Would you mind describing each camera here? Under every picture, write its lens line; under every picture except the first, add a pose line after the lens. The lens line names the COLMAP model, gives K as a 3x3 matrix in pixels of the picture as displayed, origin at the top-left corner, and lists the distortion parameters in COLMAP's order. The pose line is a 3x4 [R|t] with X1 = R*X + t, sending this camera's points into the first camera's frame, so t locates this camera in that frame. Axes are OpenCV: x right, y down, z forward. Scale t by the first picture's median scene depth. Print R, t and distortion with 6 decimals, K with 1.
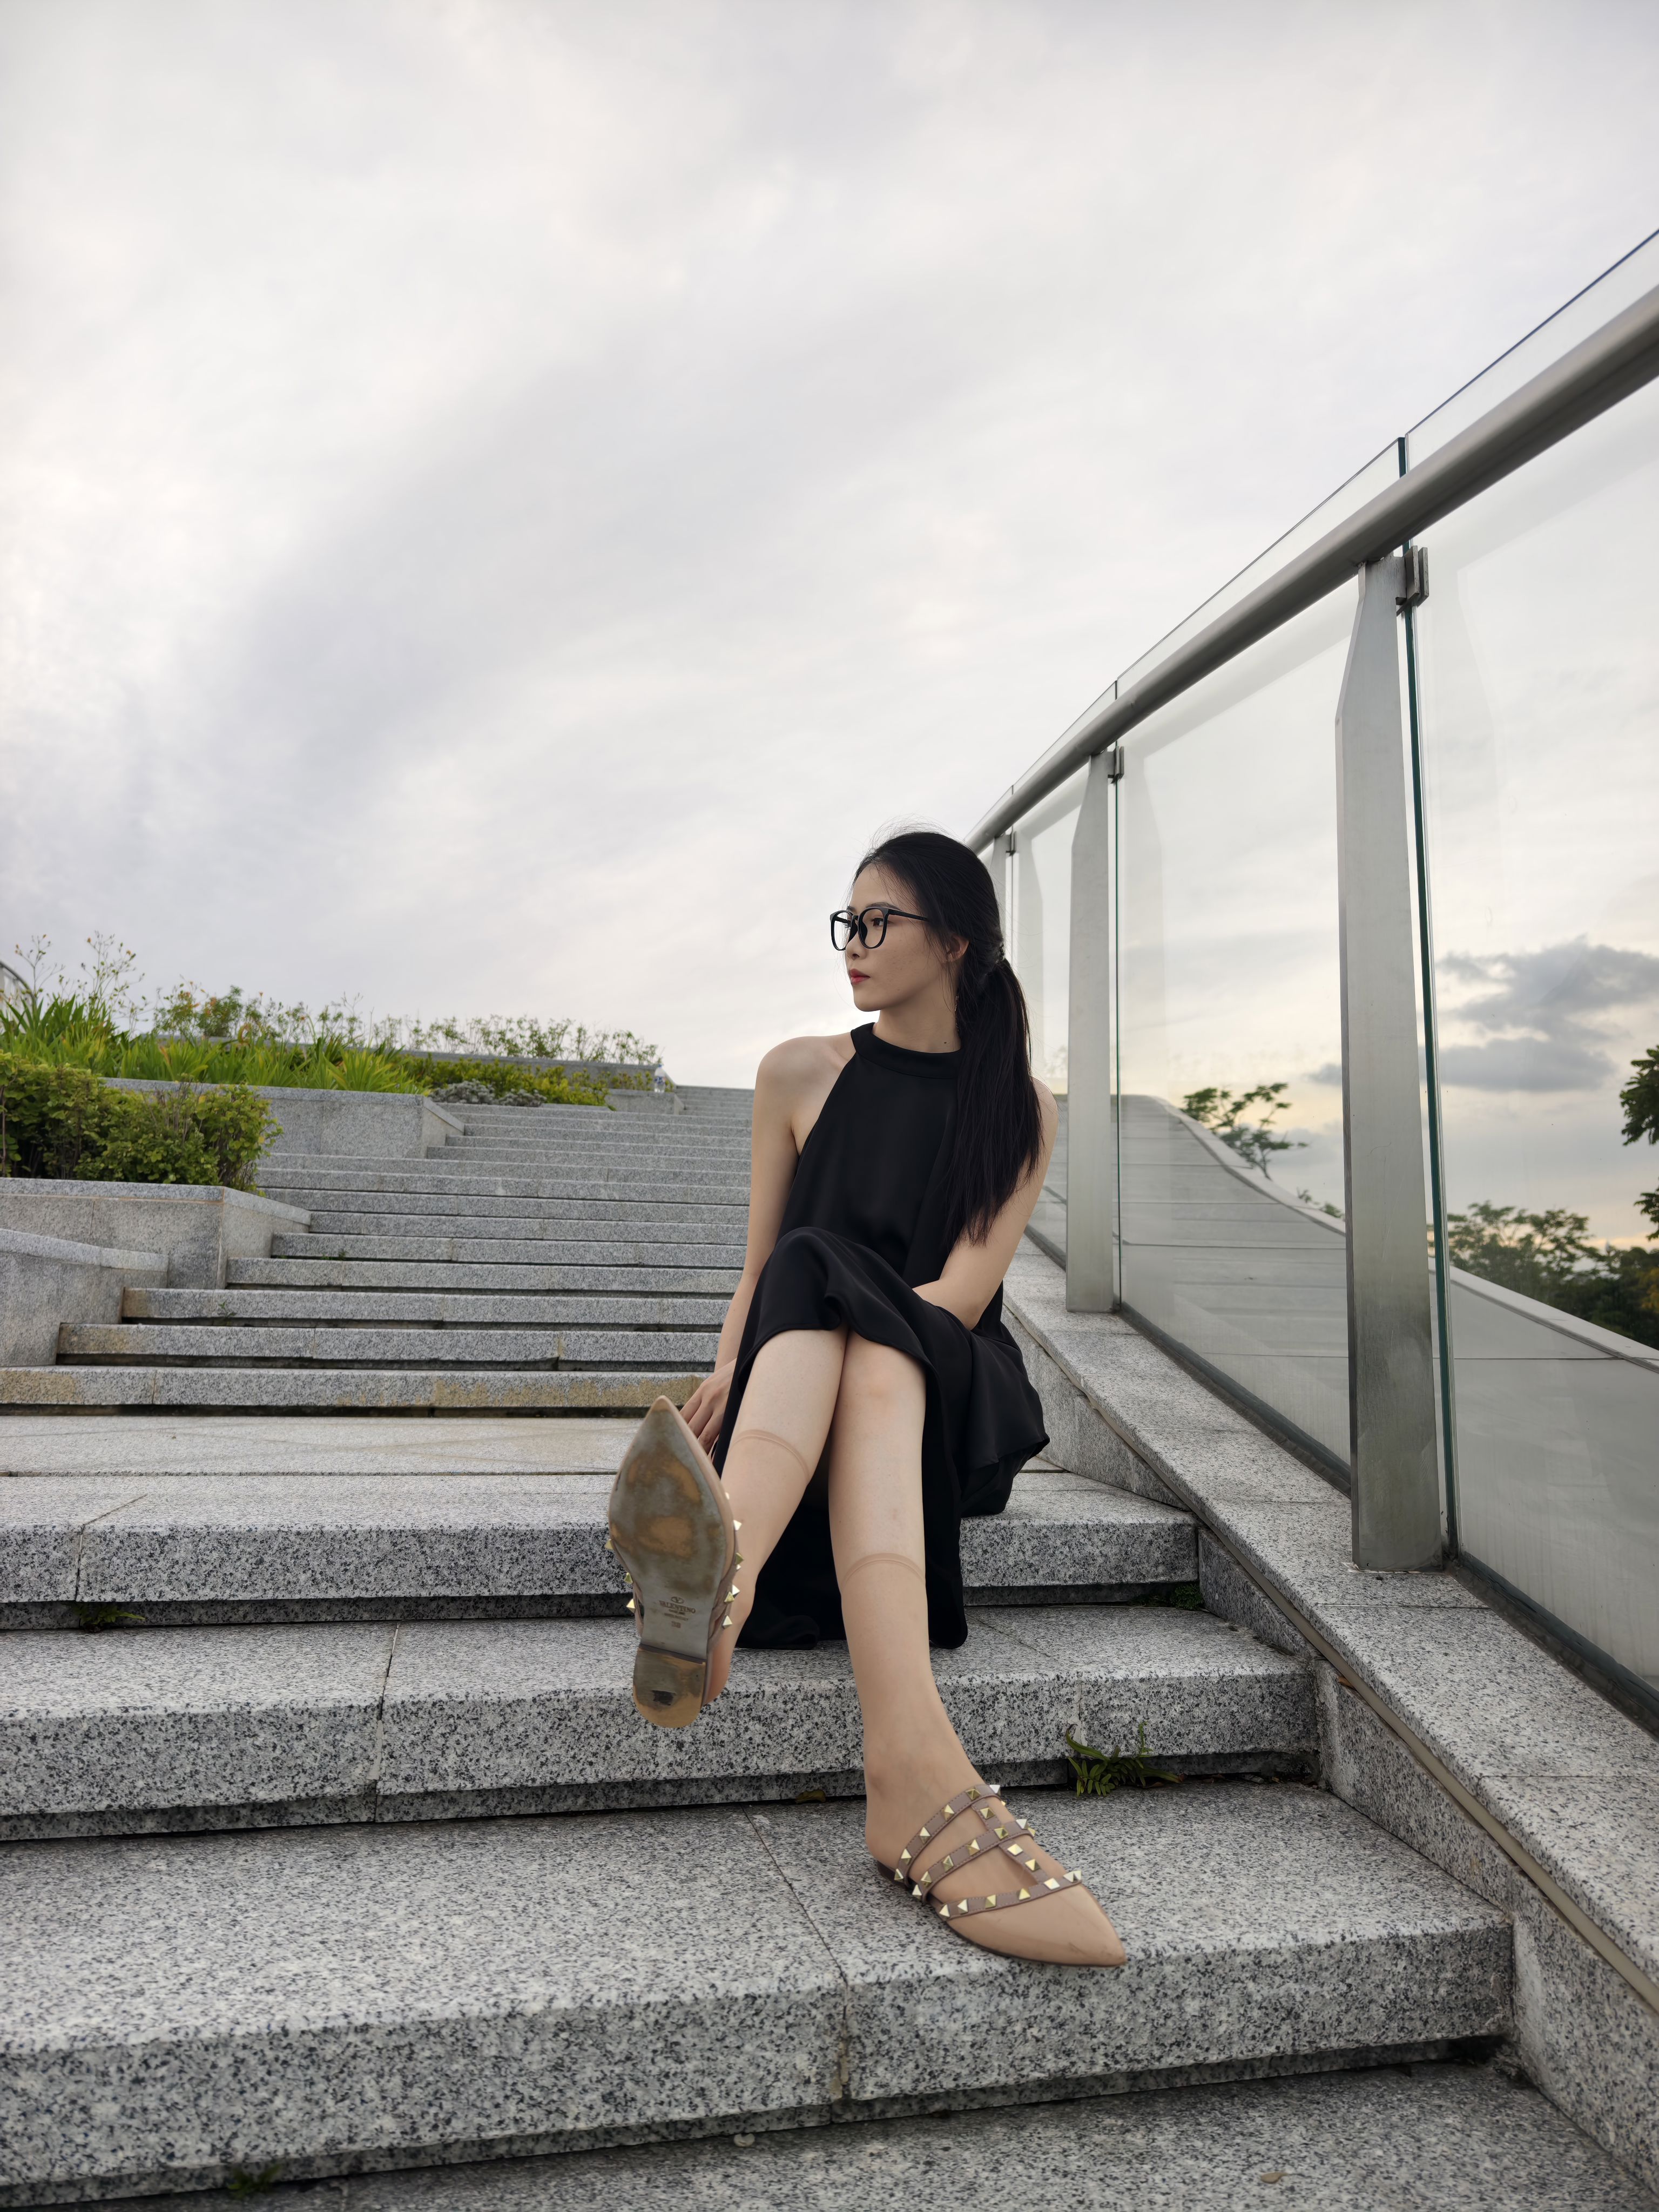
lens RADIAL K [[1468.5, 0, 828.9], [0, 1468.5, 1096.1], [0, 0, 1]] dist [0.004877, -0.001979]
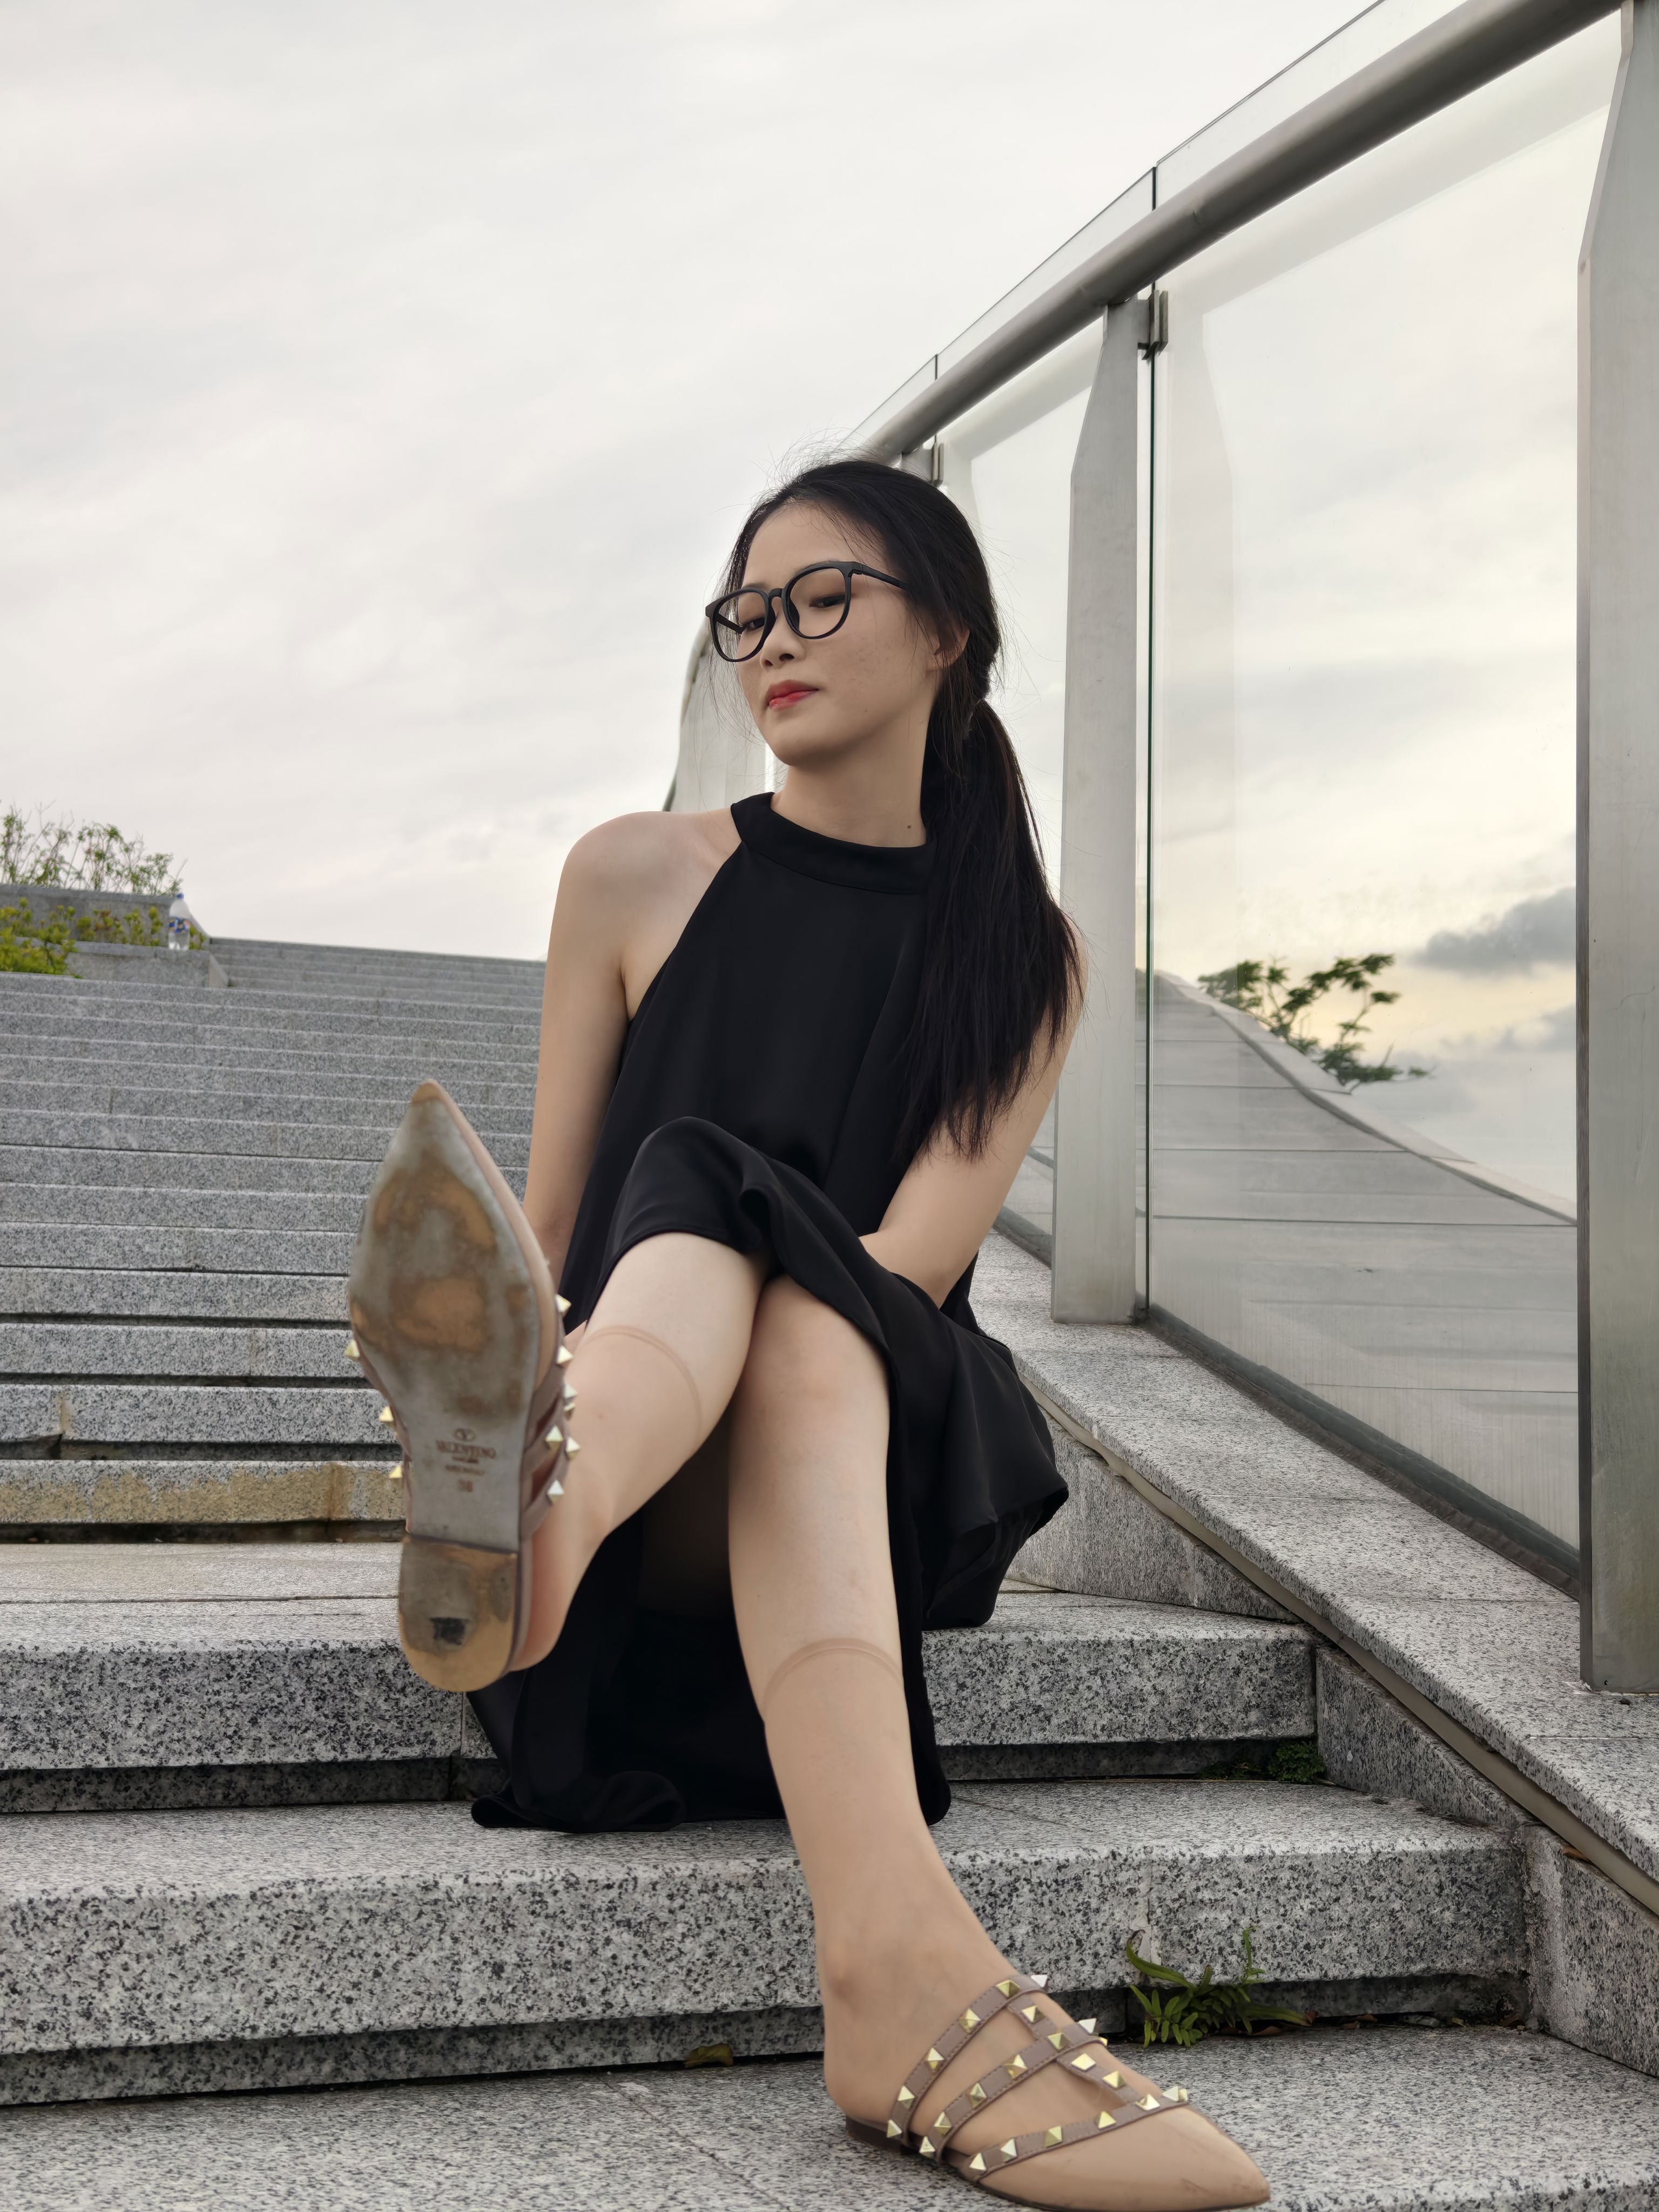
lens RADIAL K [[2902.8, 0, 838.1], [0, 2902.8, 1100.8], [0, 0, 1]] dist [0.181613, -0.591392]
pose [[0.993160, 0.006736, 0.116566, -0.104928], [-0.011759, 0.999029, 0.042458, 0.039261], [-0.116167, -0.043538, 0.992275, -0.177532]]
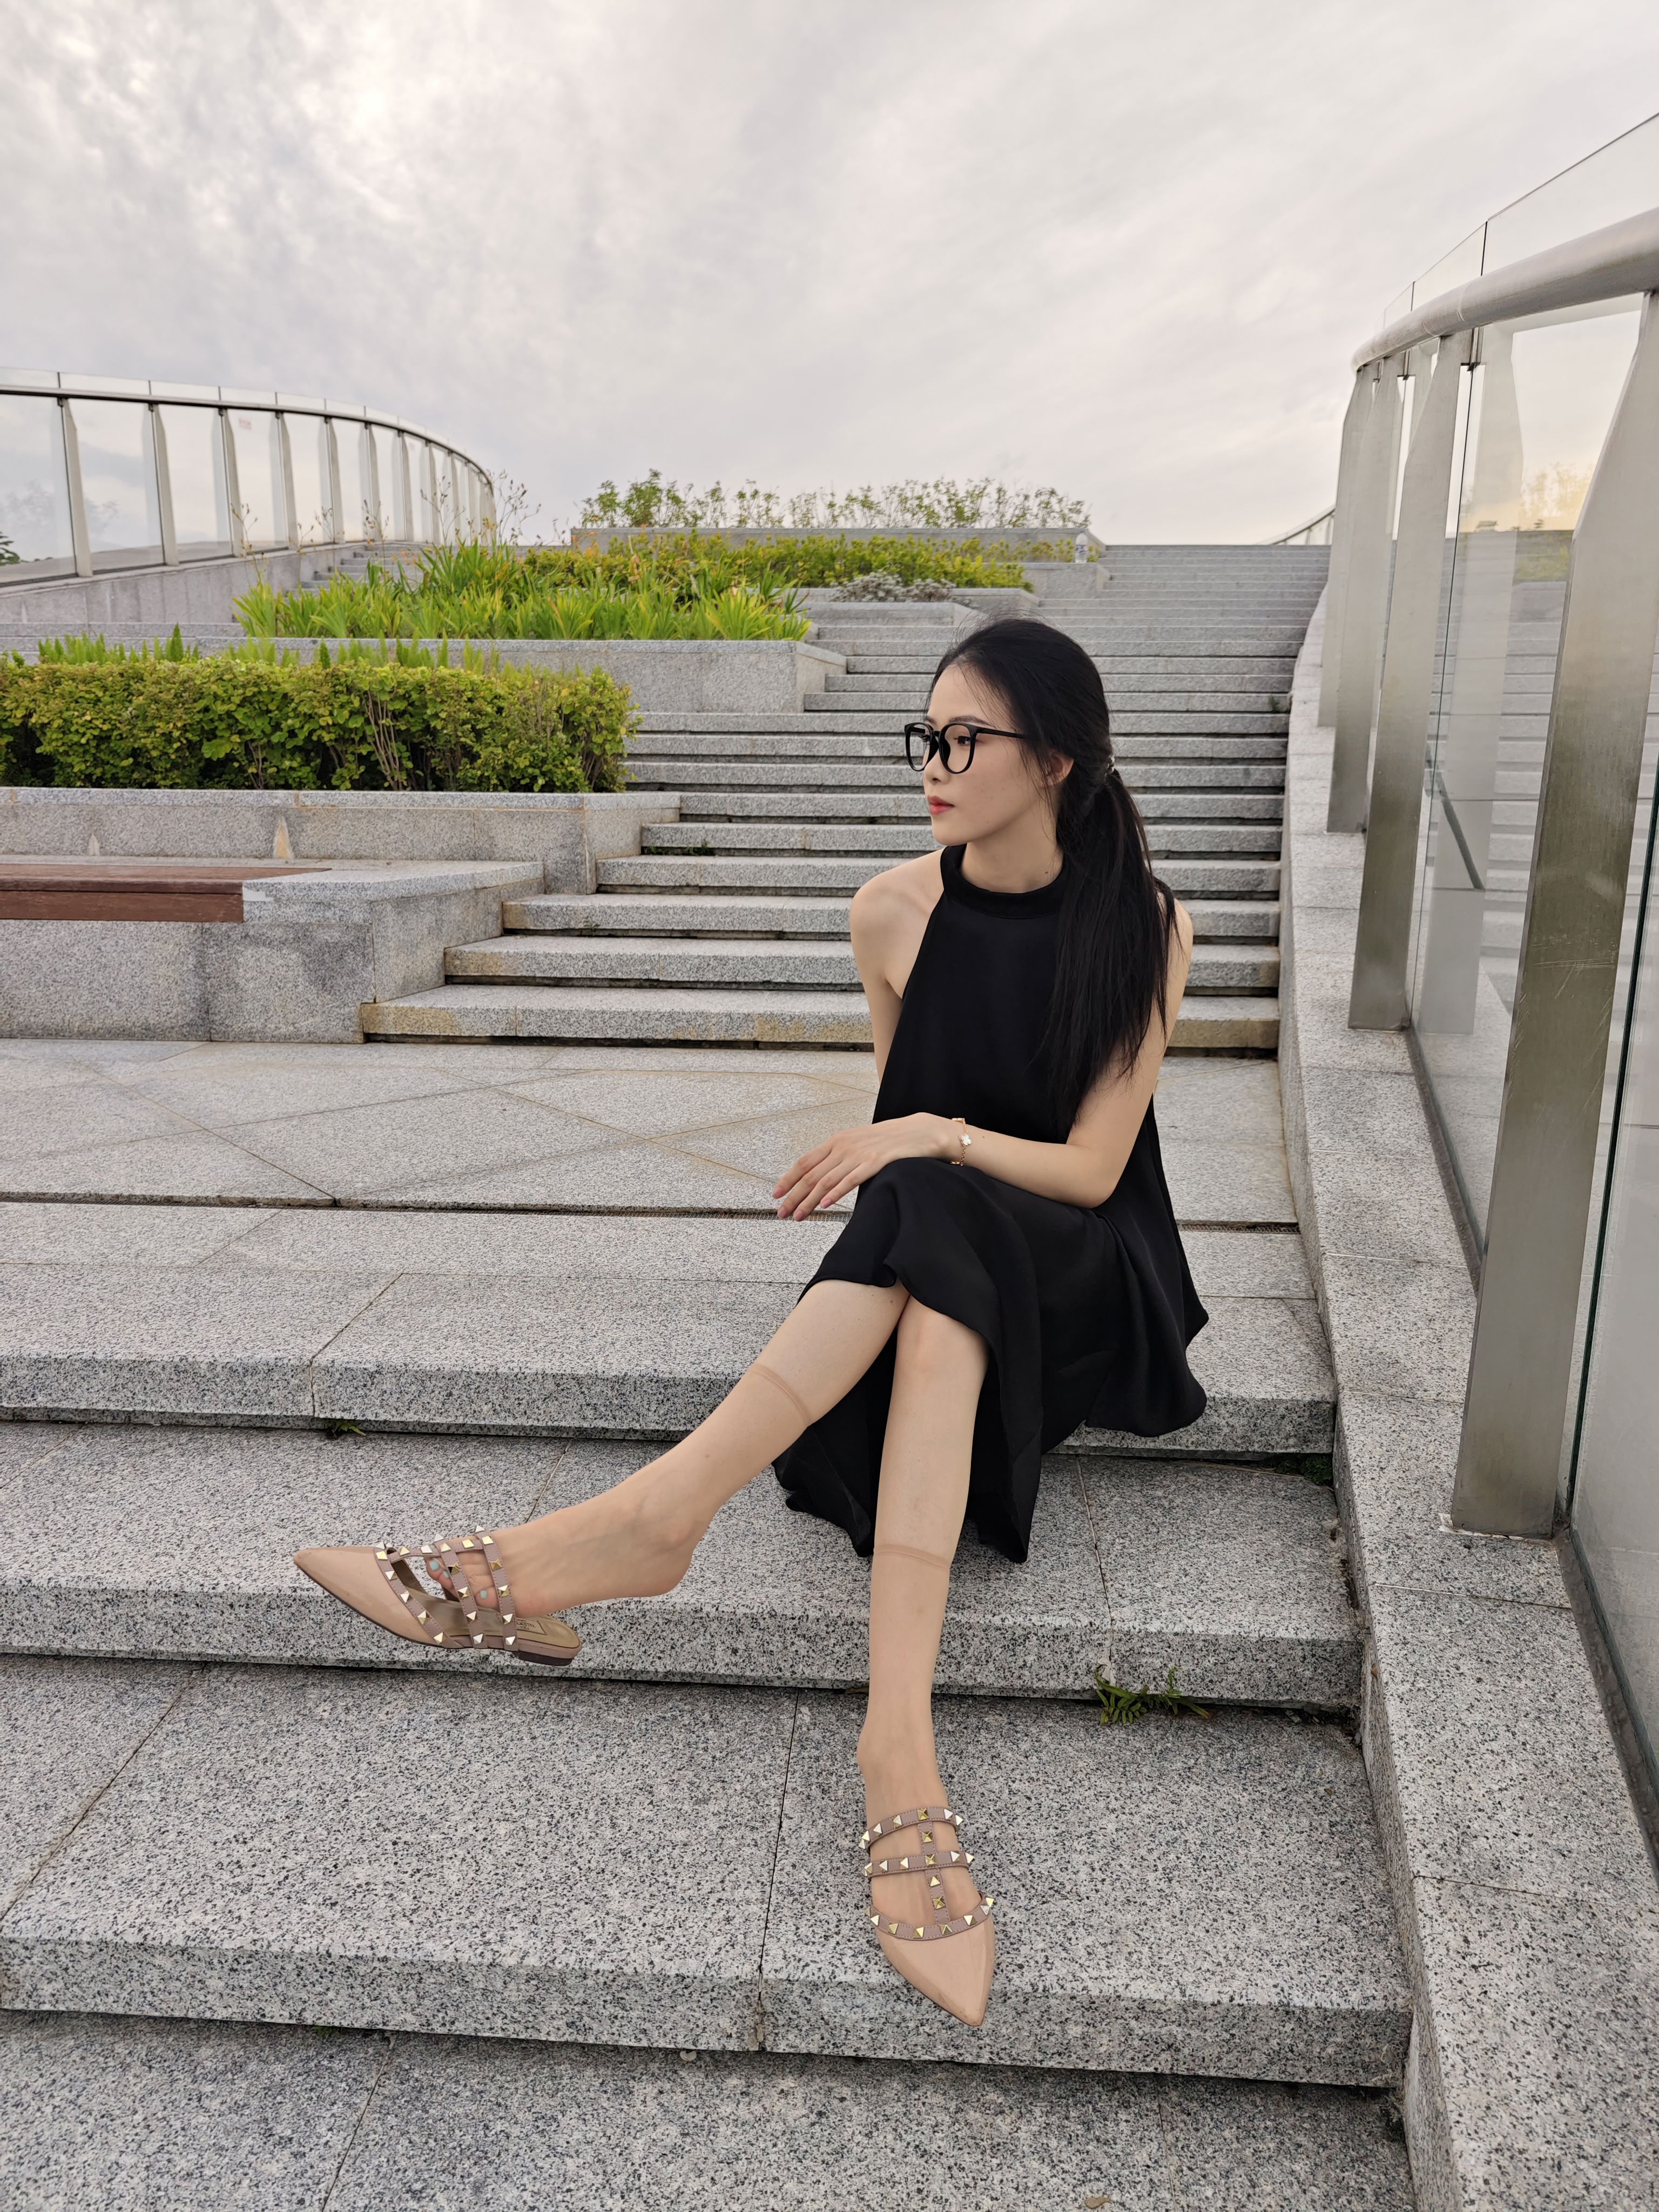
lens RADIAL K [[1470.9, 0, 846.2], [0, 1470.9, 1083.9], [0, 0, 1]] dist [0.004983, -0.001335]
pose [[0.955652, 0.049701, -0.290275, 0.293482], [0.059431, 0.932830, 0.355381, -0.375845], [0.288440, -0.356872, 0.888507, 0.157388]]
